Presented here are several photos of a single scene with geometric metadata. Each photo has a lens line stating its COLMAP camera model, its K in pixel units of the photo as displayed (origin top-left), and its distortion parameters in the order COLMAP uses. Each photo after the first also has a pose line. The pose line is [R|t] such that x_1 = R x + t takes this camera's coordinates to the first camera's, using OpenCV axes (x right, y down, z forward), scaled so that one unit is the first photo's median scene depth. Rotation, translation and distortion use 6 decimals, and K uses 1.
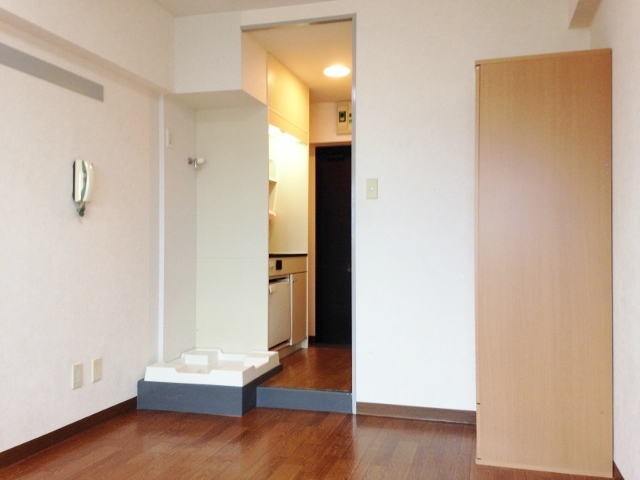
lens RADIAL K [[598.6, 0, 325.0], [0, 598.6, 239.9], [0, 0, 1]] dist [0.152274, 0.000000]
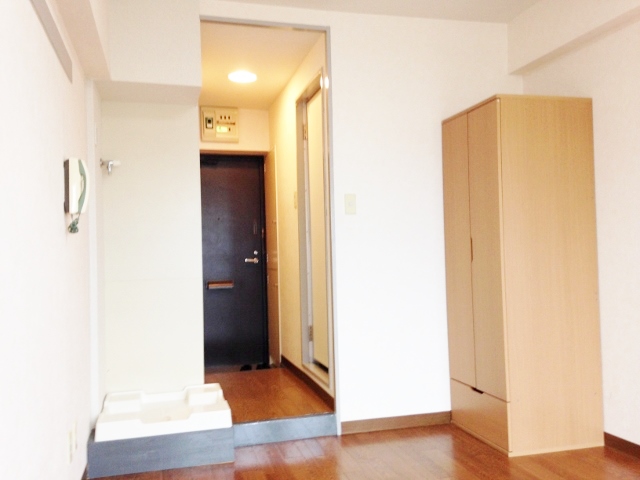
lens RADIAL K [[598.6, 0, 326.5], [0, 598.6, 240.2], [0, 0, 1]] dist [0.152274, 0.000000]
pose [[0.852776, -0.007236, 0.522226, -0.471638], [0.017633, 0.999733, -0.014942, -0.011005], [-0.521978, 0.021951, 0.852676, 0.169709]]
